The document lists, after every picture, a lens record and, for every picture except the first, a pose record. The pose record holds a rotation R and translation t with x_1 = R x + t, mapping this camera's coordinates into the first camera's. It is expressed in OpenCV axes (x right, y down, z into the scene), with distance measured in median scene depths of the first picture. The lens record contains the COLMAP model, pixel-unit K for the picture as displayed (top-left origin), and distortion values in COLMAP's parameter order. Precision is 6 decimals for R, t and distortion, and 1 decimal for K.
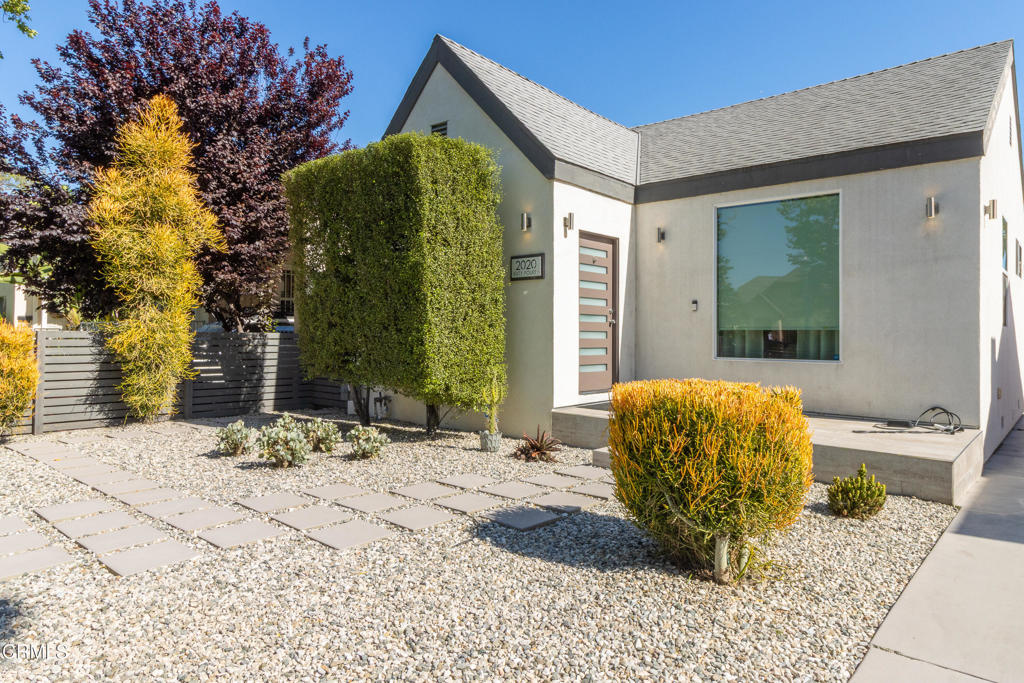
lens RADIAL K [[657.0, 0, 498.0], [0, 657.0, 349.8], [0, 0, 1]] dist [-0.026300, 0.008217]
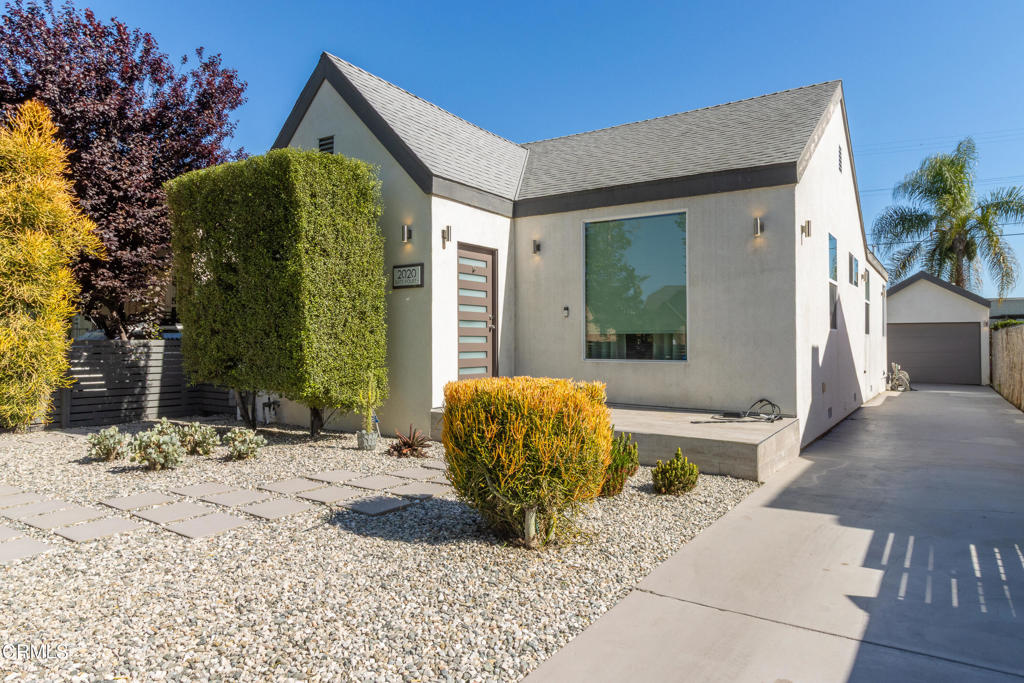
lens RADIAL K [[657.0, 0, 512.9], [0, 657.0, 343.4], [0, 0, 1]] dist [-0.026300, 0.008217]
pose [[0.989989, -0.008621, 0.140882, 0.063099], [0.011297, 0.999770, -0.018210, 0.003965], [-0.140693, 0.019619, 0.989859, -0.071782]]
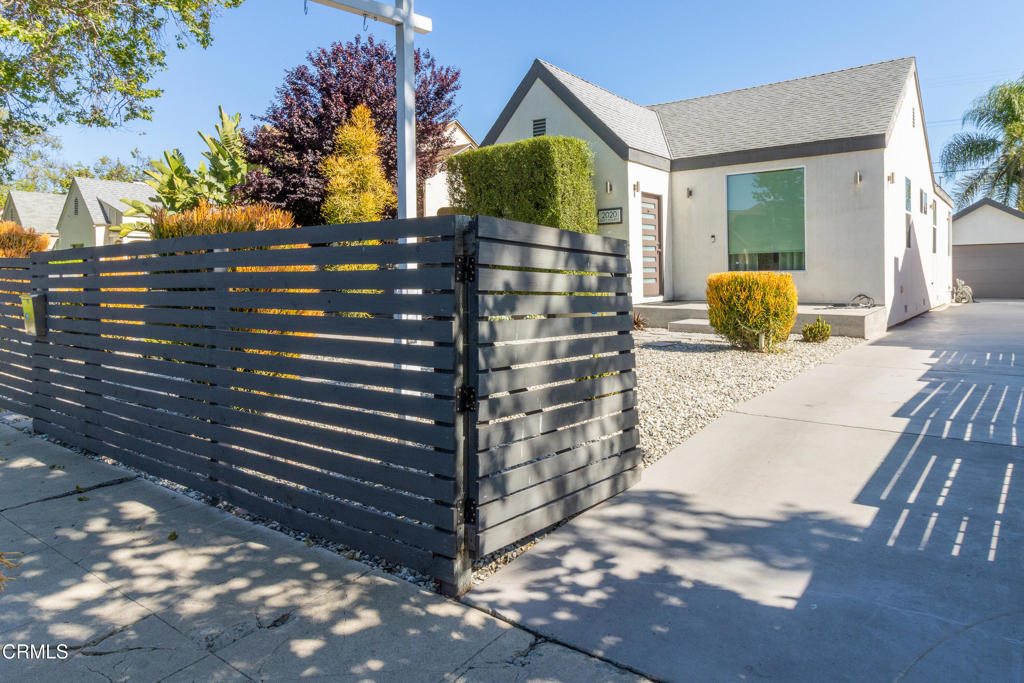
lens RADIAL K [[657.0, 0, 500.4], [0, 657.0, 300.8], [0, 0, 1]] dist [-0.026300, 0.008217]
pose [[0.998357, -0.025740, 0.051187, -0.309365], [0.024695, 0.999476, 0.020939, 0.037687], [-0.051699, -0.019640, 0.998470, -0.567857]]
